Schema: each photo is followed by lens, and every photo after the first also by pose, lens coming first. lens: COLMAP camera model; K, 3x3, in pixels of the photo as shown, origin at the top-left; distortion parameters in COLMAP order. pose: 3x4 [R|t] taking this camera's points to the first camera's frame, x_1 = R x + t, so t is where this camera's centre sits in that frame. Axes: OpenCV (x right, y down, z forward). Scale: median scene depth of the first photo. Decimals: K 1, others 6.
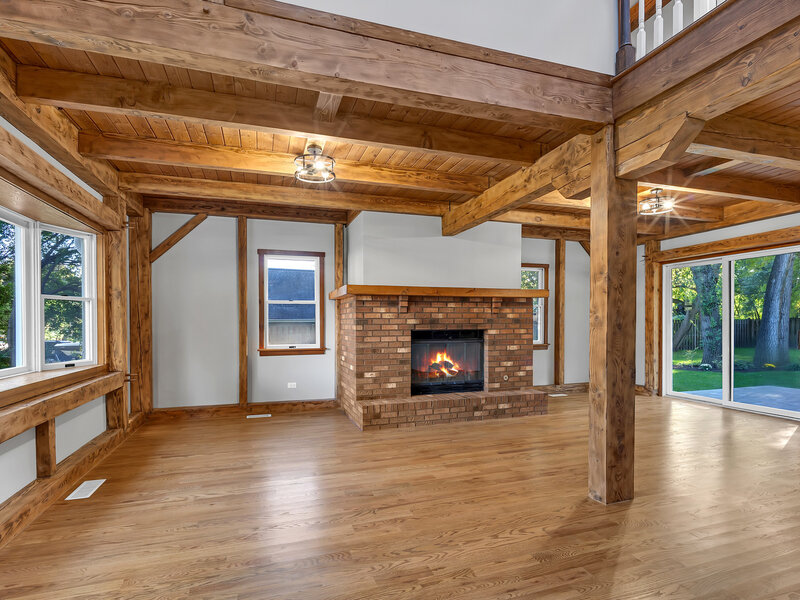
lens RADIAL K [[415.9, 0, 390.6], [0, 415.9, 330.0], [0, 0, 1]] dist [-0.002769, -0.000790]
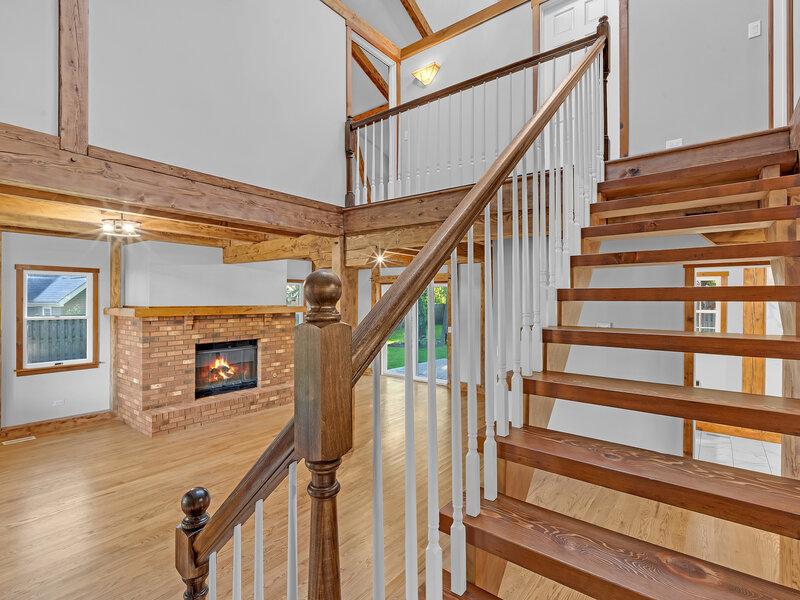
lens RADIAL K [[403.2, 0, 400.0], [0, 403.2, 300.0], [0, 0, 1]] dist [-0.003929, -0.000877]
pose [[0.829780, 0.008659, 0.558023, -0.110898], [0.000036, 0.999879, -0.015569, -0.109383], [-0.558090, 0.012939, 0.829679, -0.283772]]
